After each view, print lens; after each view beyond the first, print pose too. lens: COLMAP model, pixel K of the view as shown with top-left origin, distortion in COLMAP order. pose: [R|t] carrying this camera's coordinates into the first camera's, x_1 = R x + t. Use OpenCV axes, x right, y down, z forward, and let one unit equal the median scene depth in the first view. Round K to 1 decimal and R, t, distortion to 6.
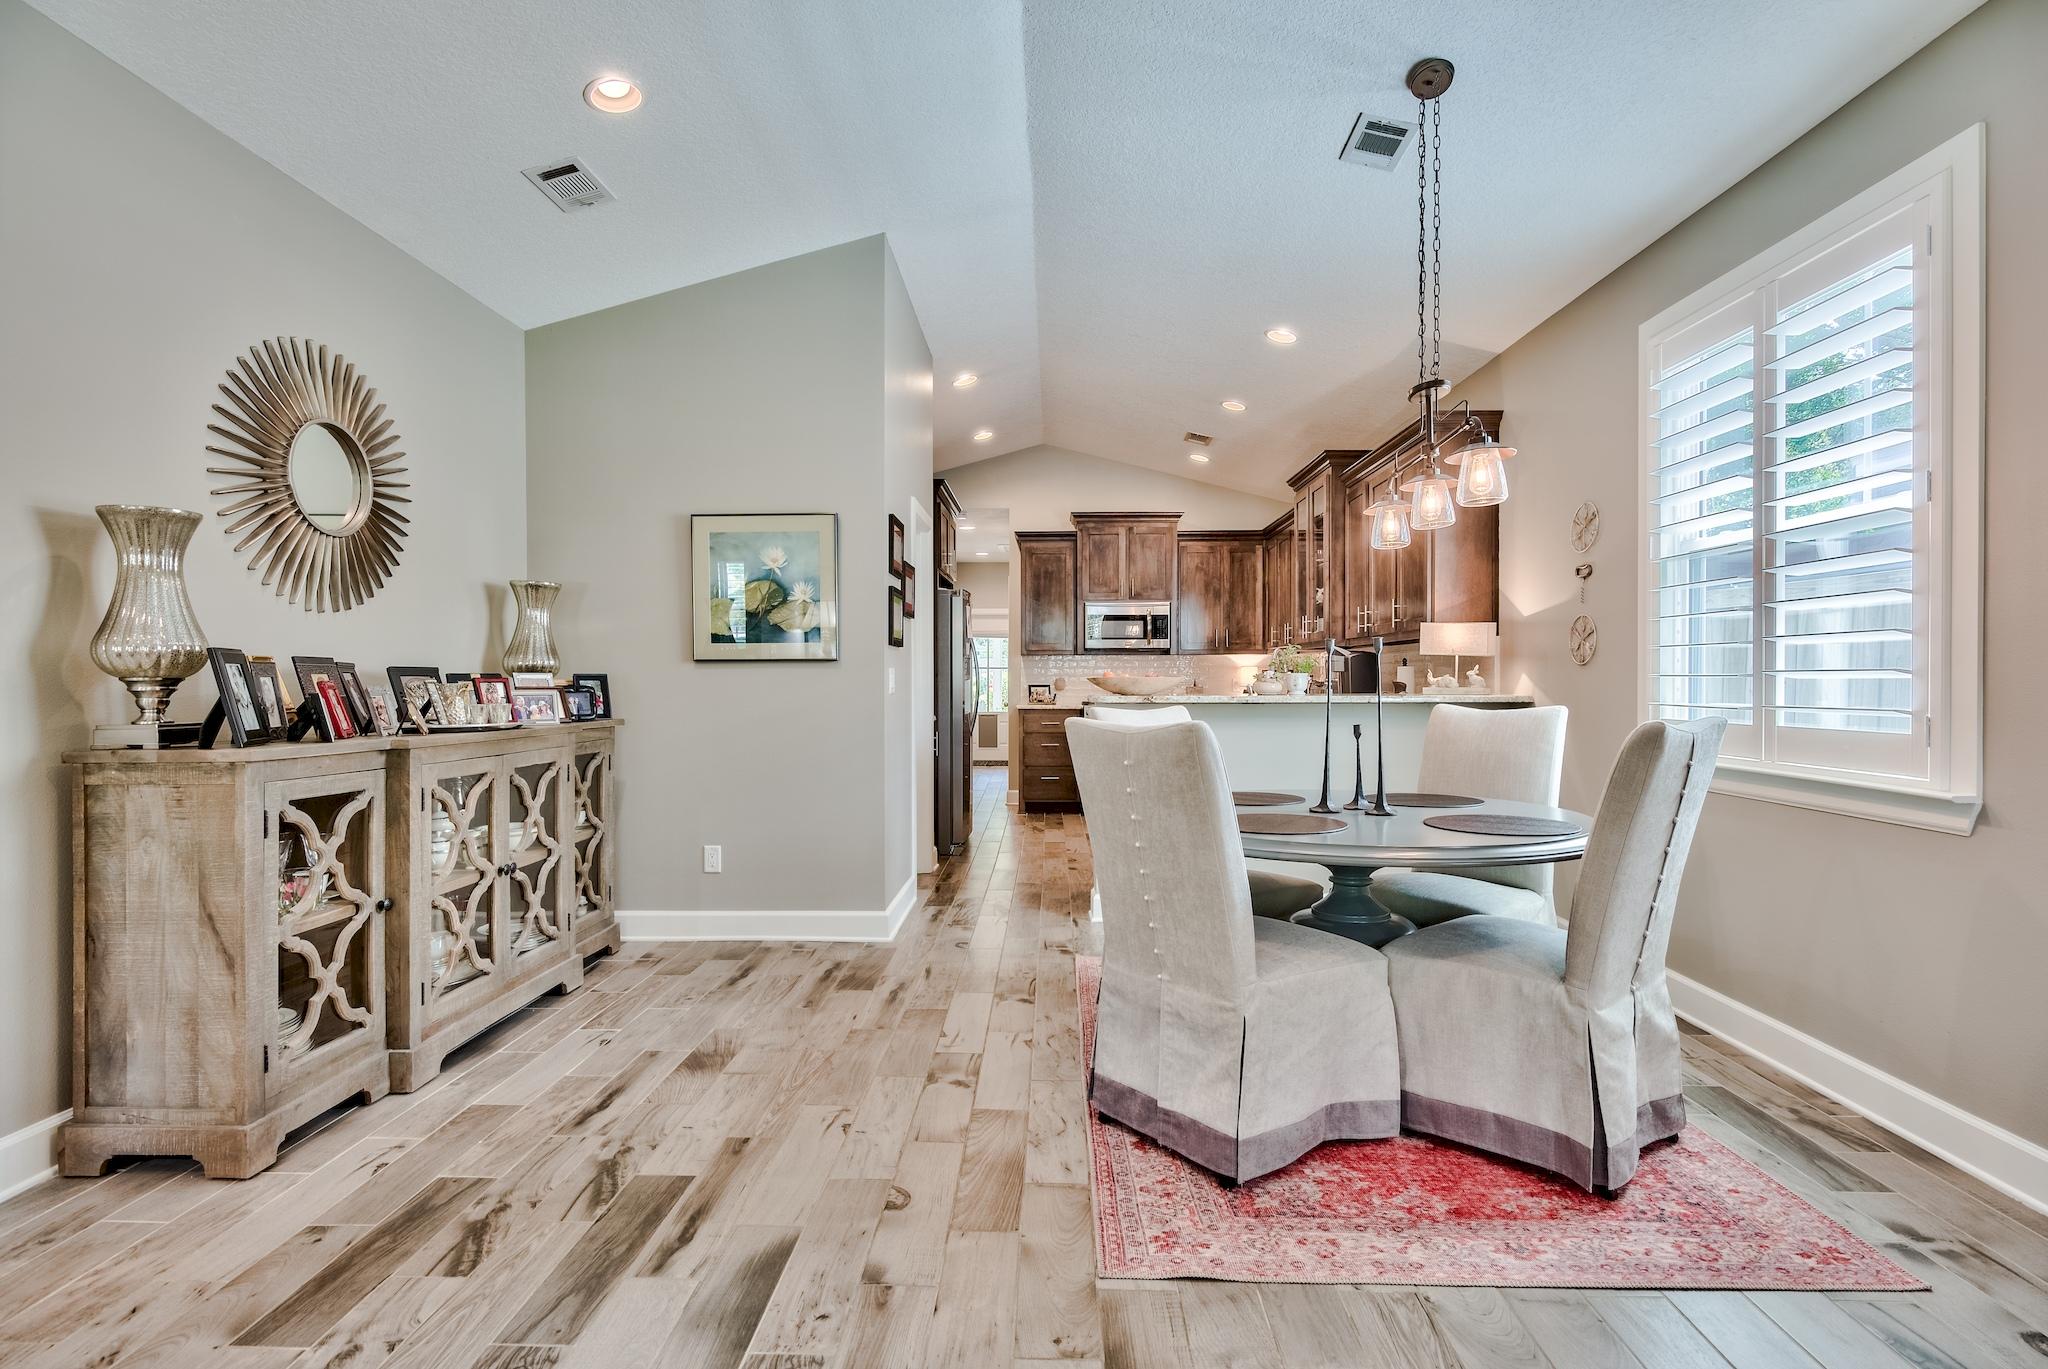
lens RADIAL K [[993.9, 0, 1024.0], [0, 993.9, 684.5], [0, 0, 1]] dist [0.000408, -0.000029]
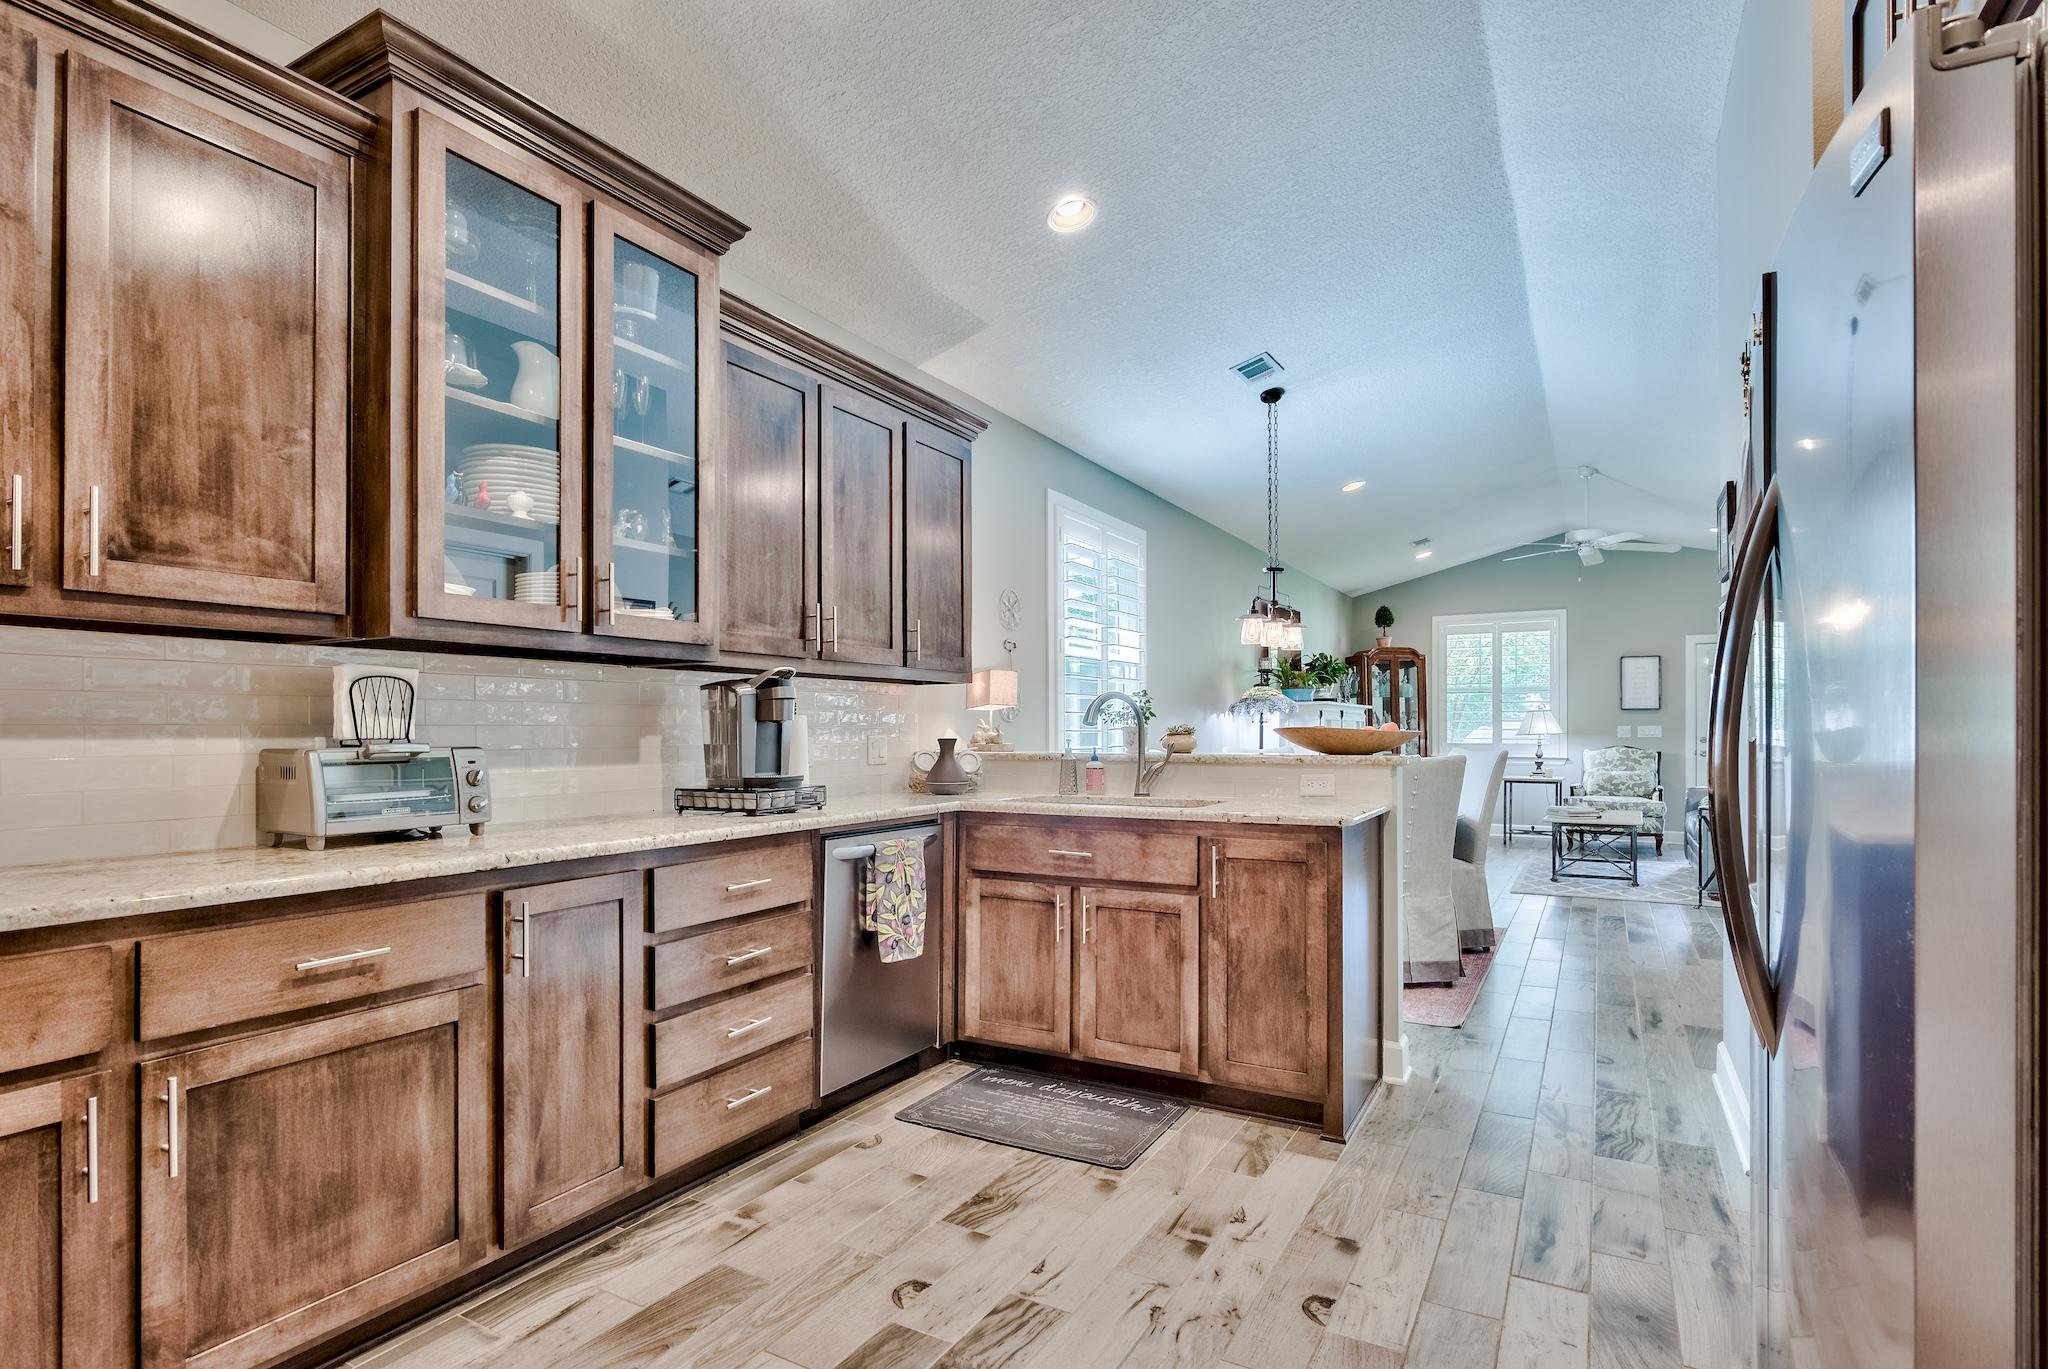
lens RADIAL K [[1022.2, 0, 1018.8], [0, 1022.2, 730.9], [0, 0, 1]] dist [0.000994, 0.000089]
pose [[-0.884597, 0.001868, 0.466353, -0.026395], [0.006203, 0.999951, 0.007761, -0.017080], [-0.466315, 0.009758, -0.884565, 1.797914]]
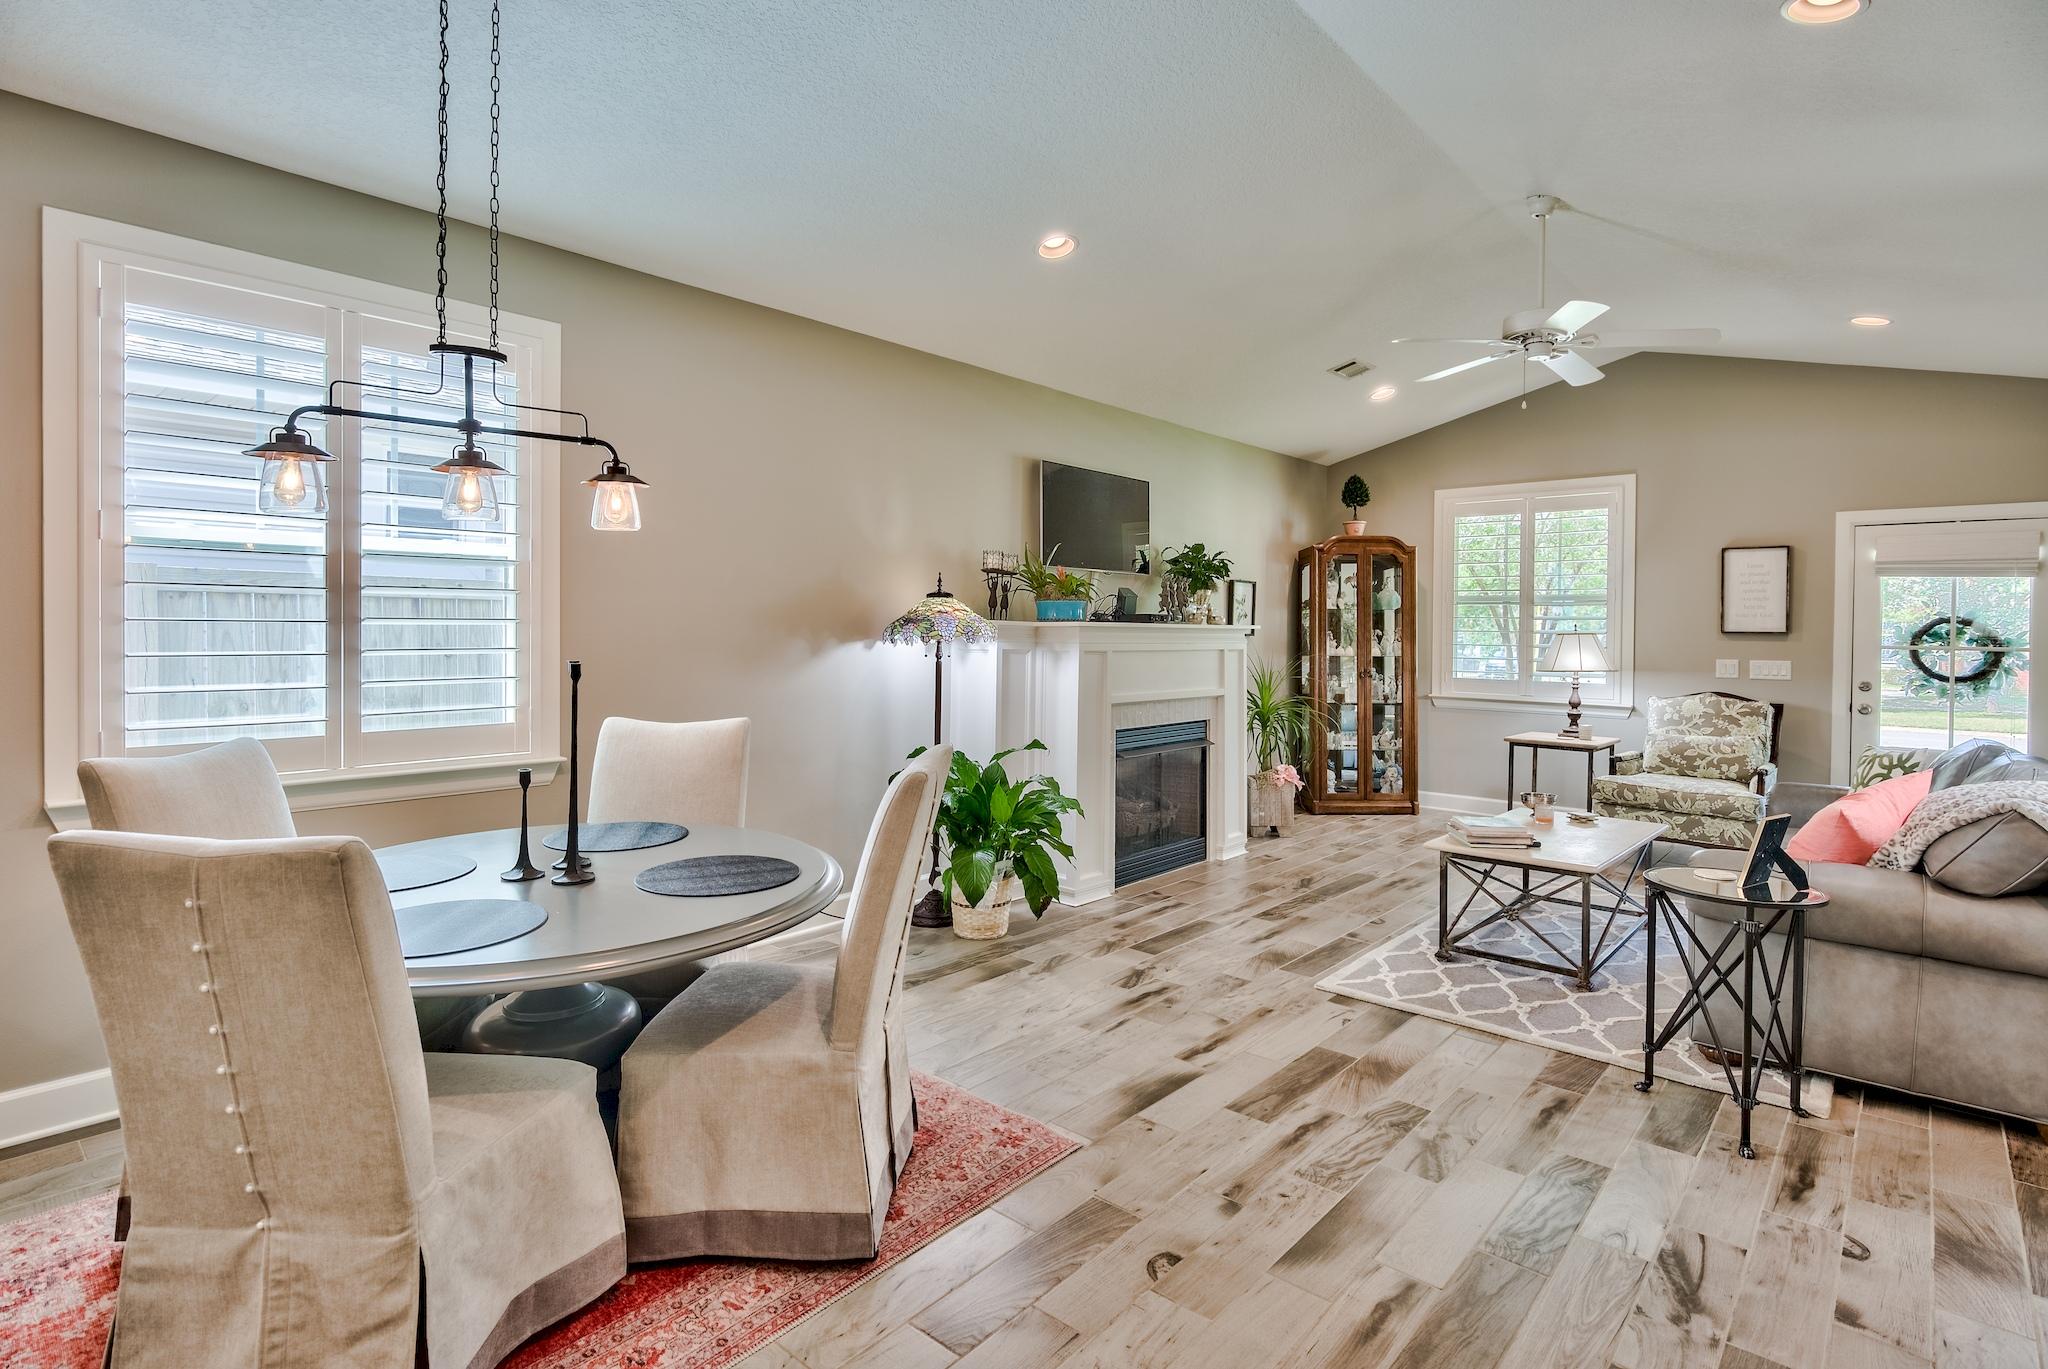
lens RADIAL K [[1005.8, 0, 1025.7], [0, 1005.8, 639.1], [0, 0, 1]] dist [-0.000902, -0.000427]
pose [[-0.766515, -0.011921, 0.642116, -0.301020], [-0.002528, 0.999876, 0.015545, -0.048436], [-0.642222, 0.010292, -0.766450, 0.852359]]
